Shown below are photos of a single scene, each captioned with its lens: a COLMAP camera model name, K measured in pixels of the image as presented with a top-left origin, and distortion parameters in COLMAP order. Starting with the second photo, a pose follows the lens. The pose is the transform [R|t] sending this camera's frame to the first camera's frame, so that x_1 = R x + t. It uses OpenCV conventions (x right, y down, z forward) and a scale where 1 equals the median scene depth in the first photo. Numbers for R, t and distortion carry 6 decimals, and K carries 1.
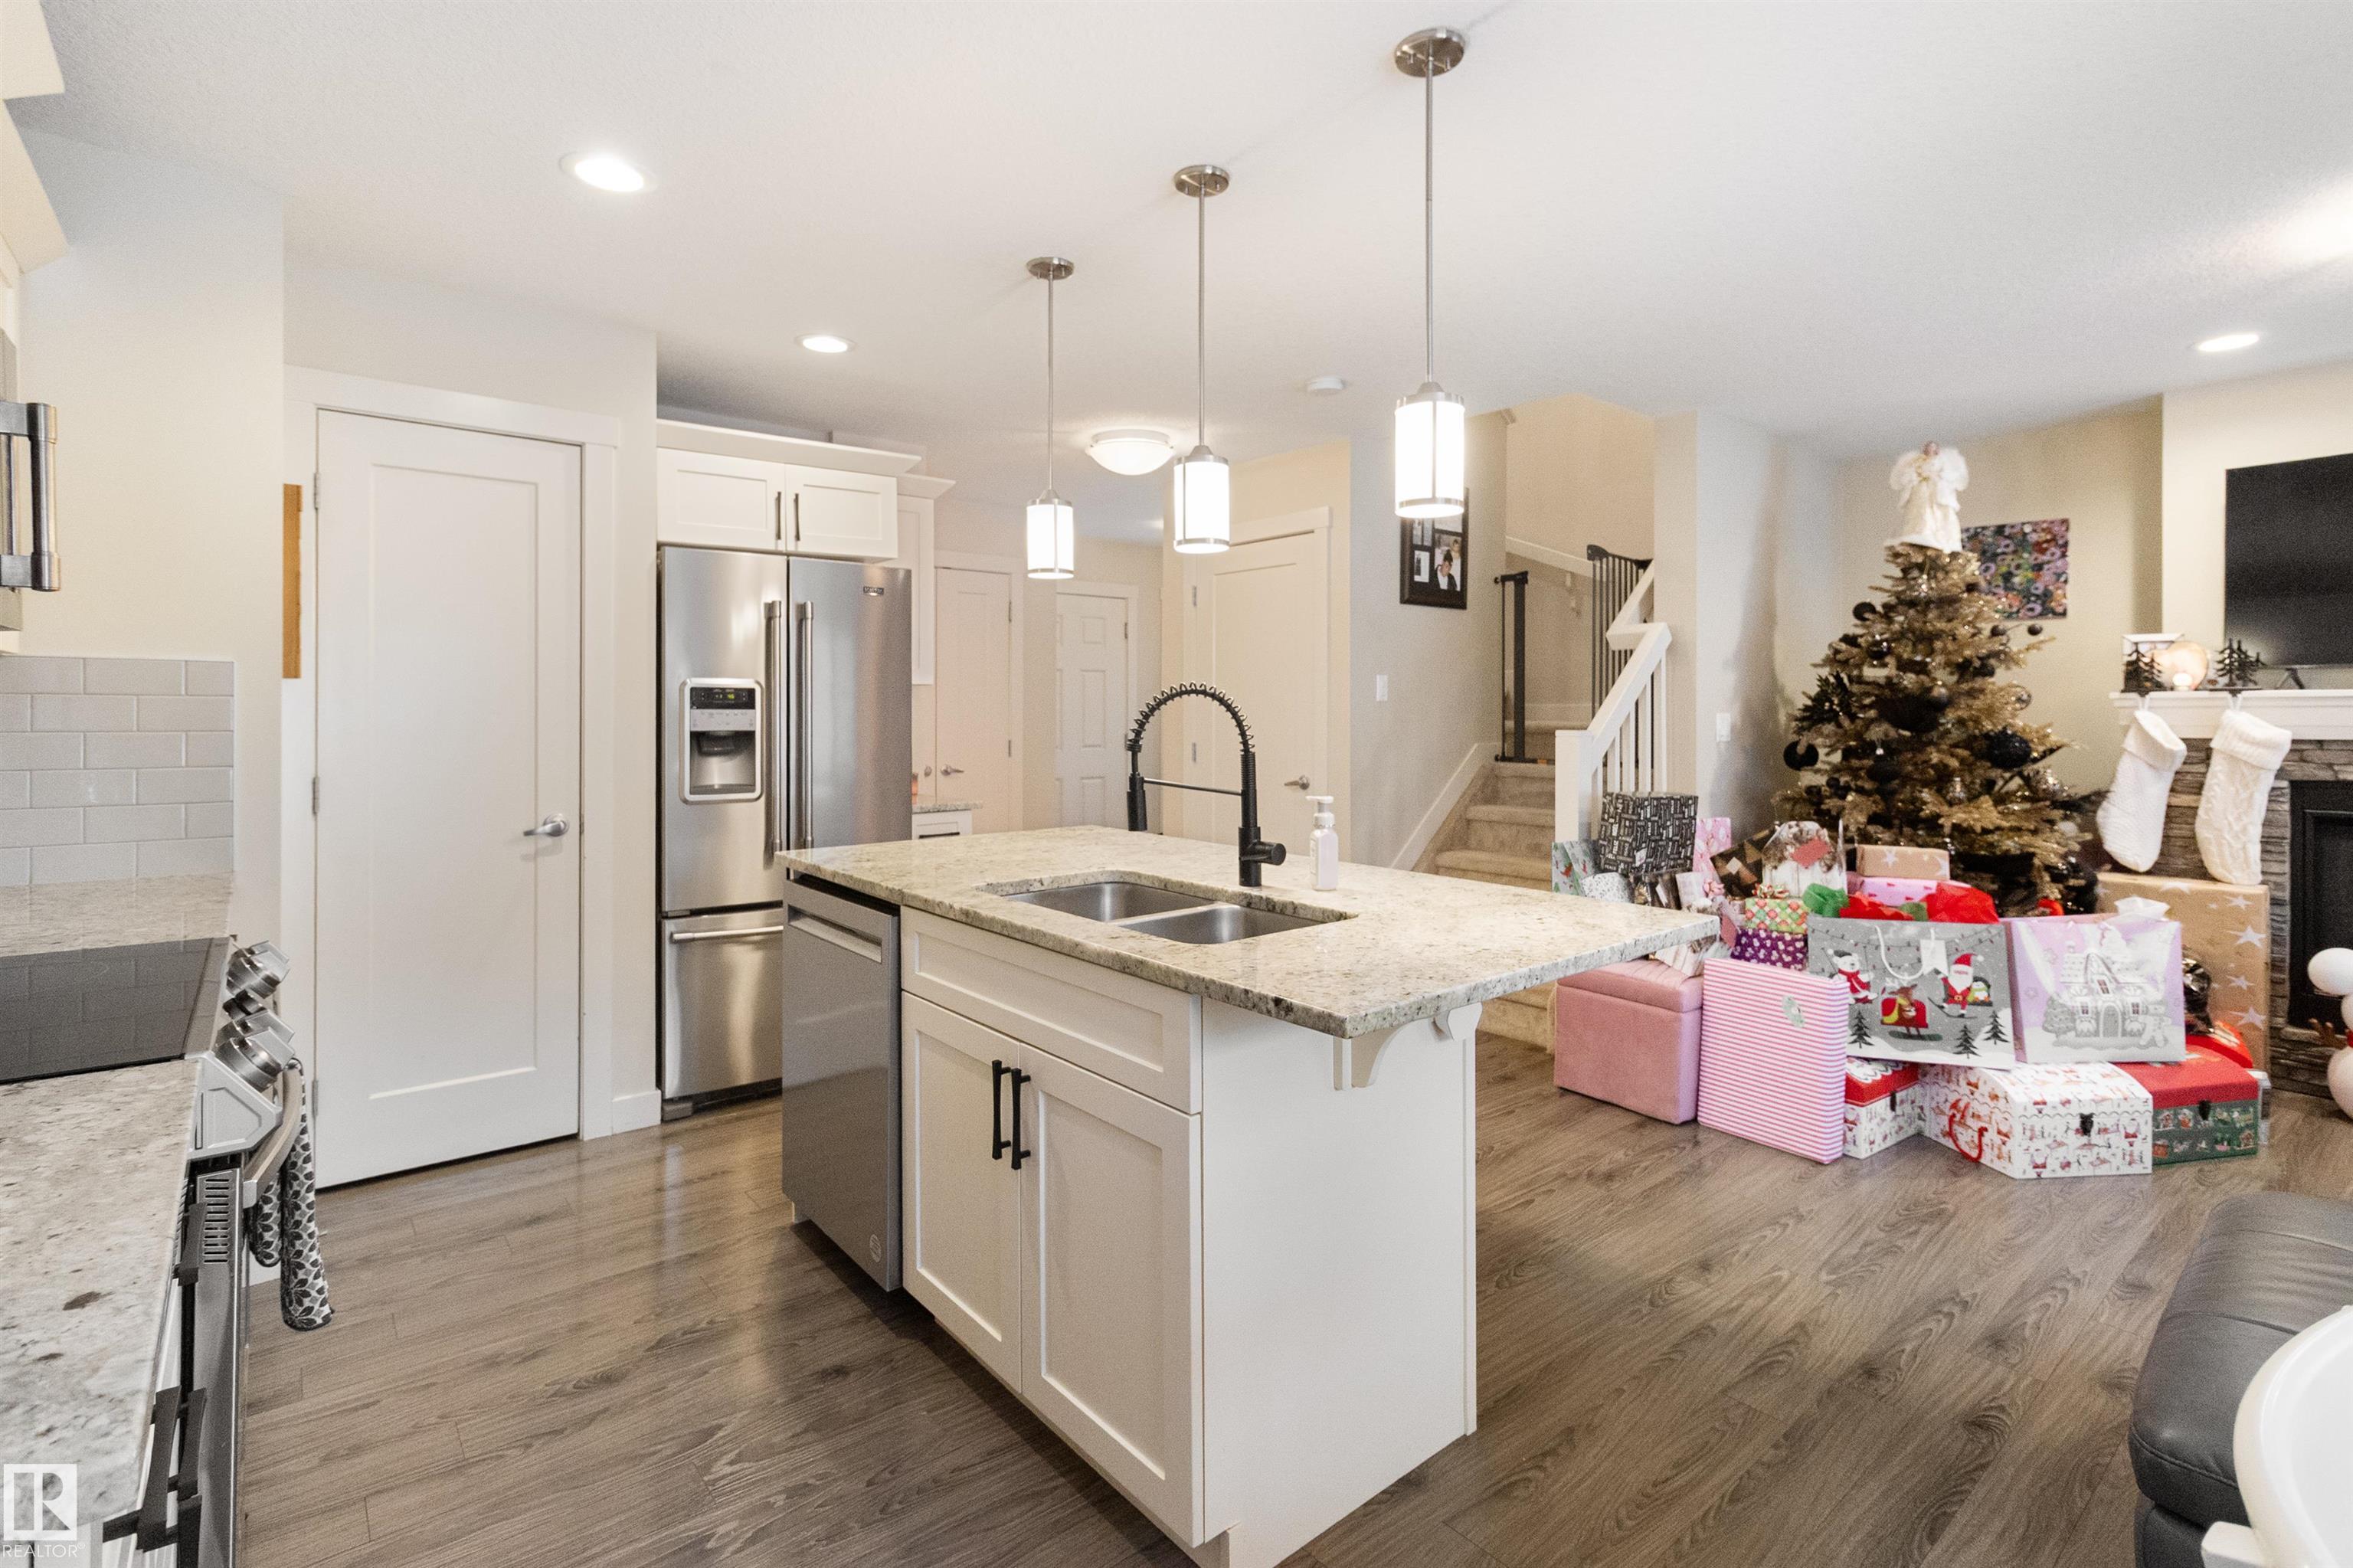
lens RADIAL K [[1096.2, 0, 1180.4], [0, 1096.2, 710.7], [0, 0, 1]] dist [0.005844, -0.000869]
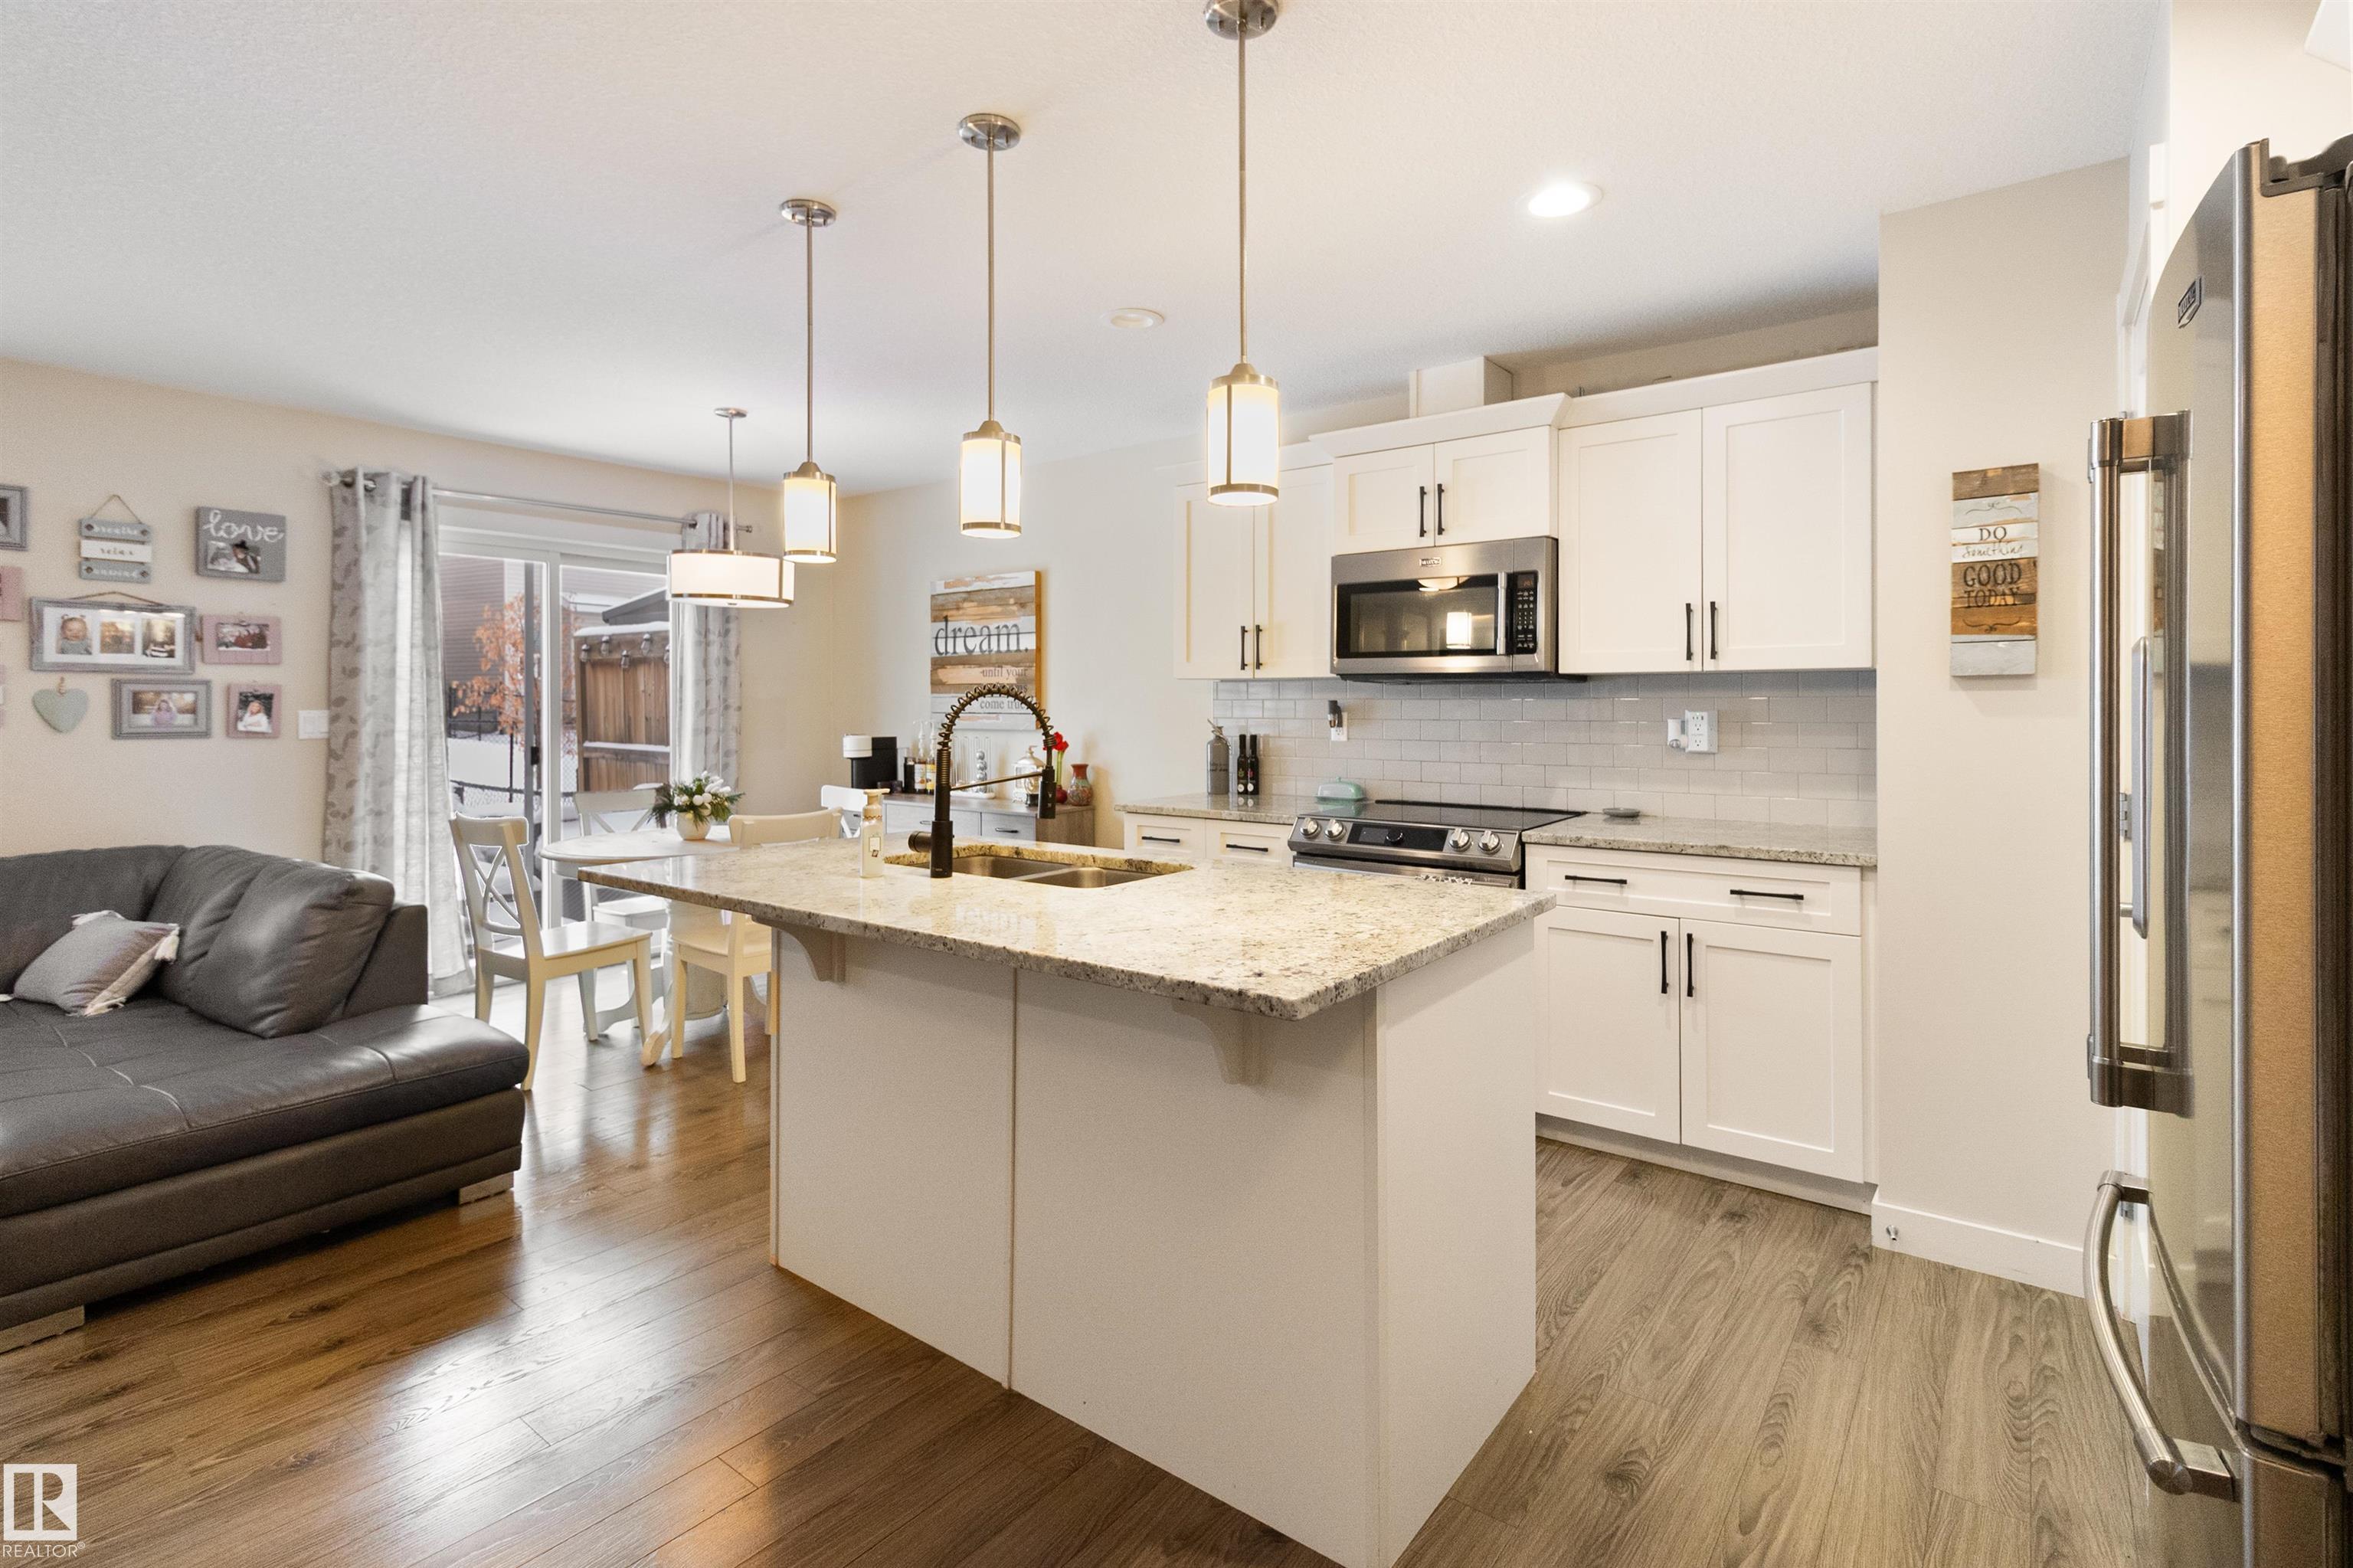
lens RADIAL K [[1096.2, 0, 1180.4], [0, 1096.2, 710.7], [0, 0, 1]] dist [0.005844, -0.000869]
pose [[-0.974035, 0.001109, -0.226397, 0.056678], [0.000031, 0.999989, 0.004765, -0.002423], [0.226399, 0.004634, -0.974024, 1.478676]]
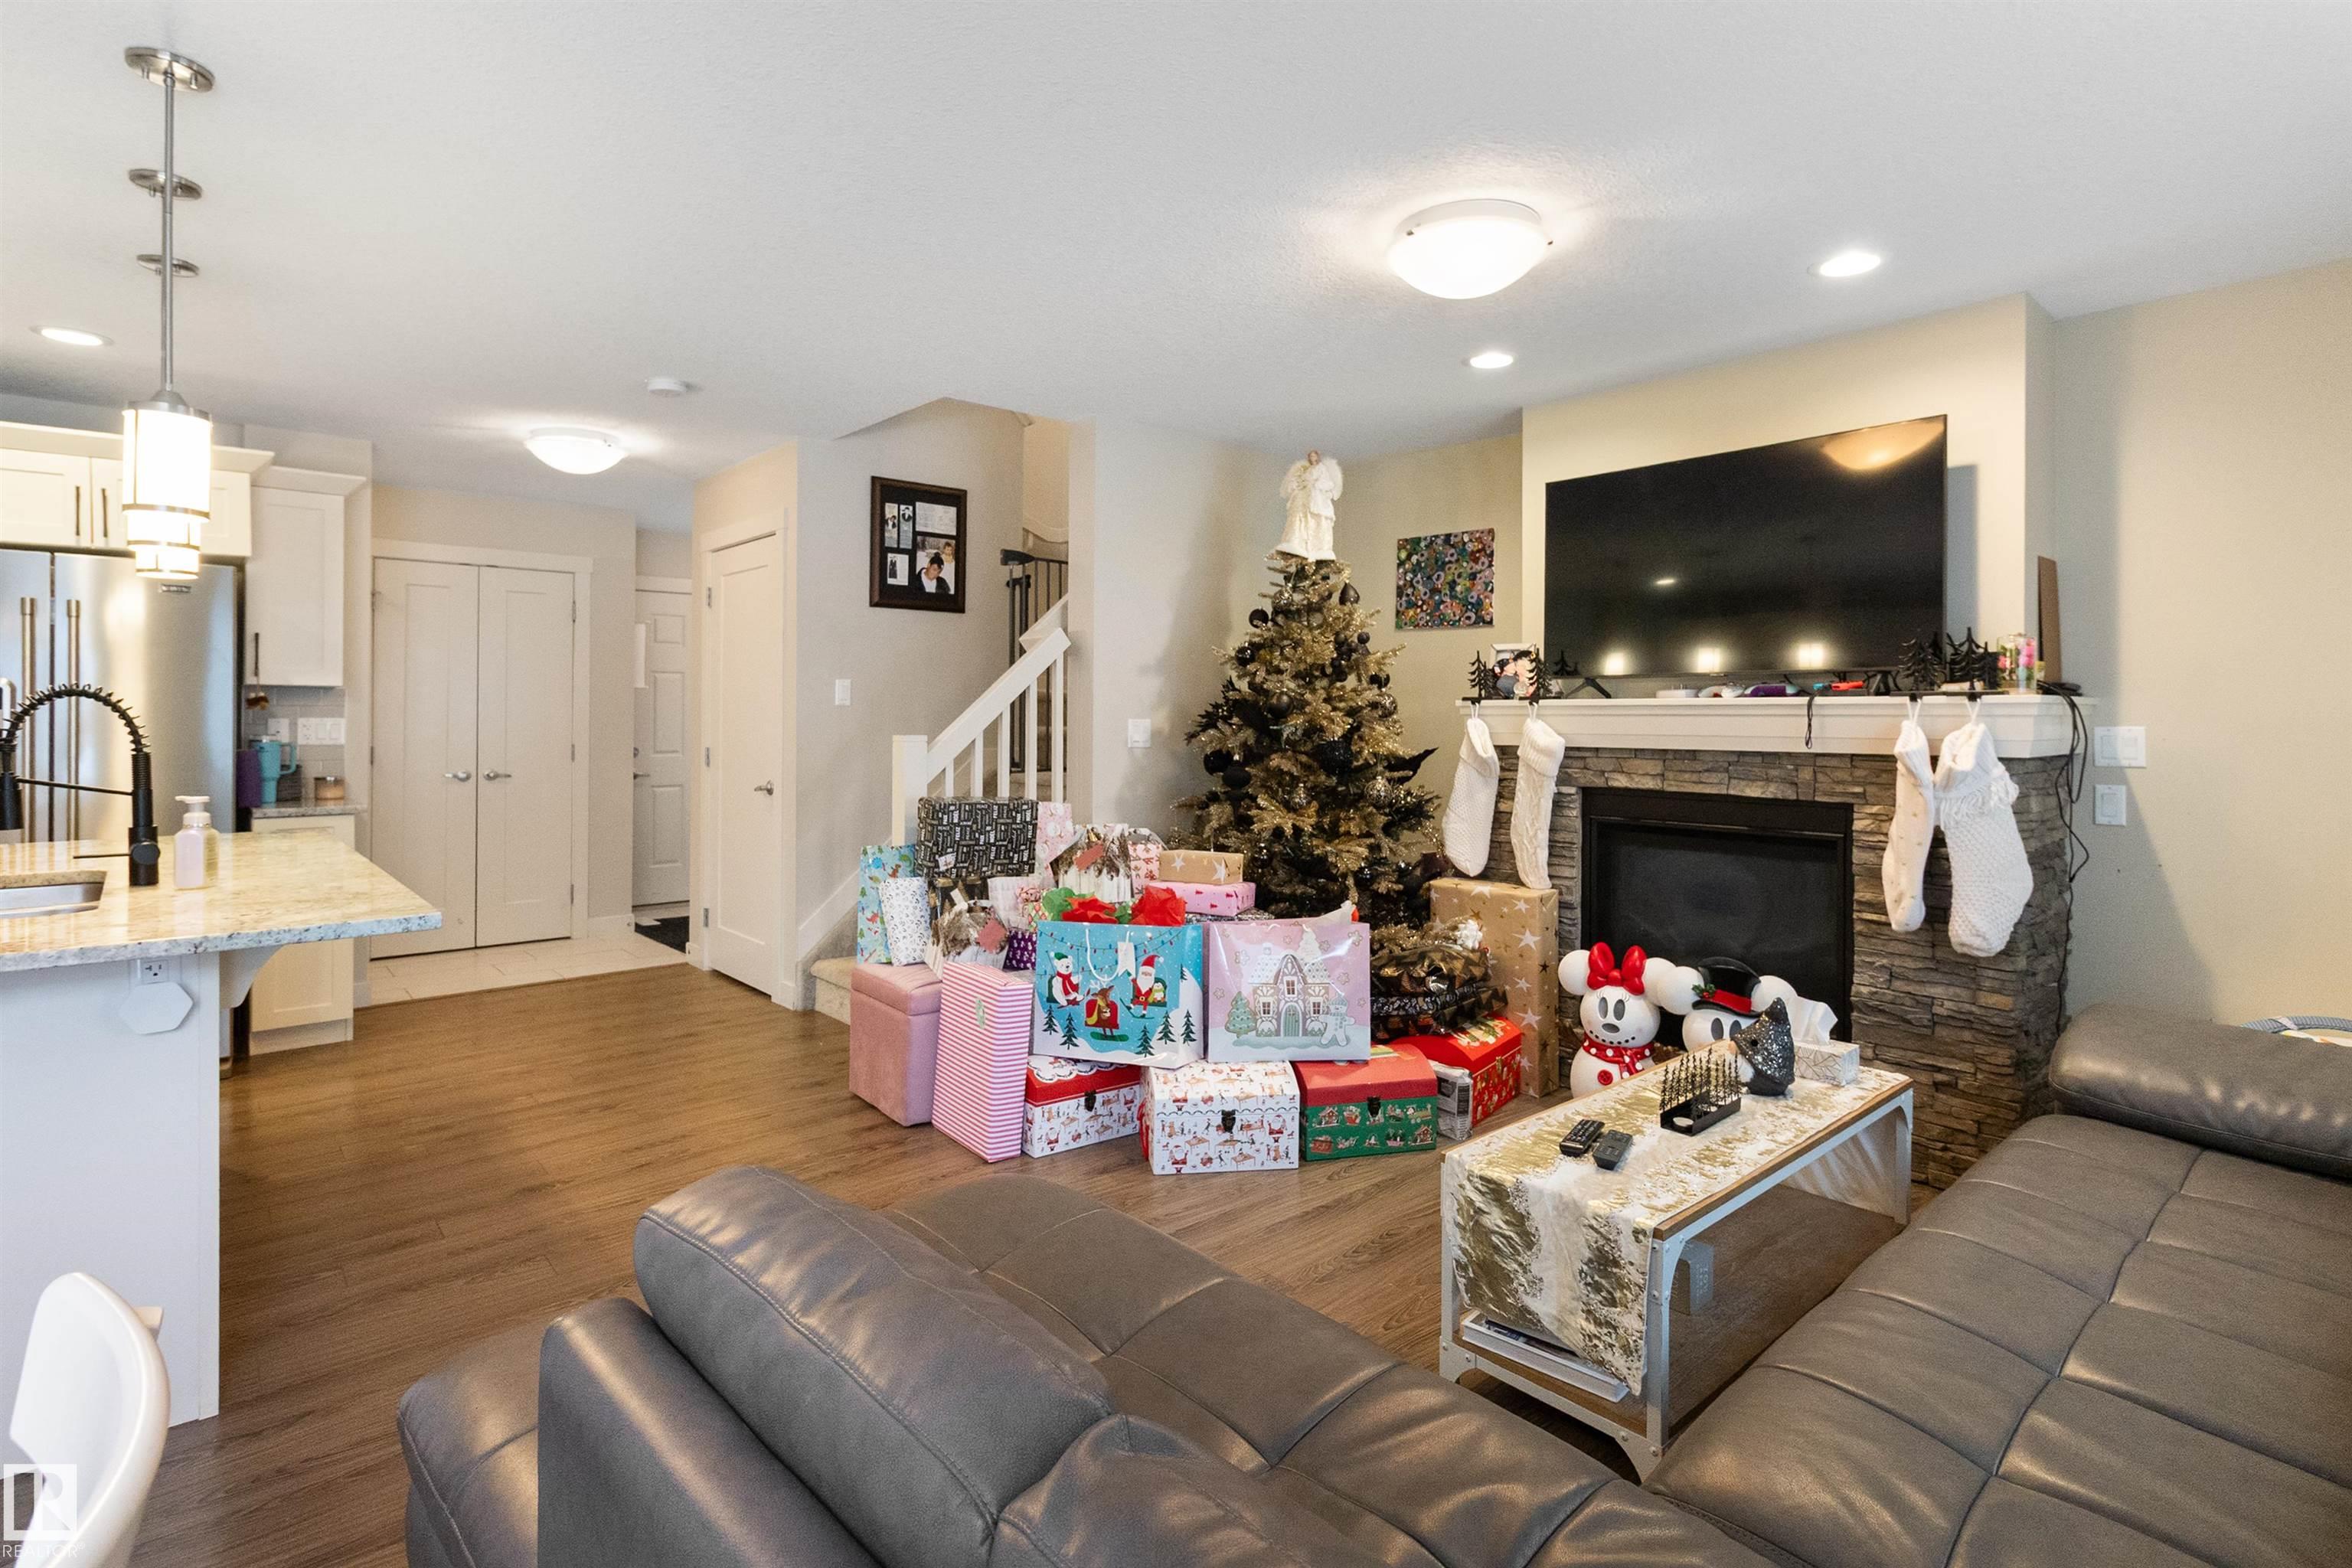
lens RADIAL K [[1144.6, 0, 1173.3], [0, 1144.6, 715.5], [0, 0, 1]] dist [0.004529, 0.000471]
pose [[0.999469, 0.005062, 0.032188, 0.697686], [-0.005013, 0.999986, -0.001610, 0.000546], [-0.032196, 0.001448, 0.999481, -0.060359]]
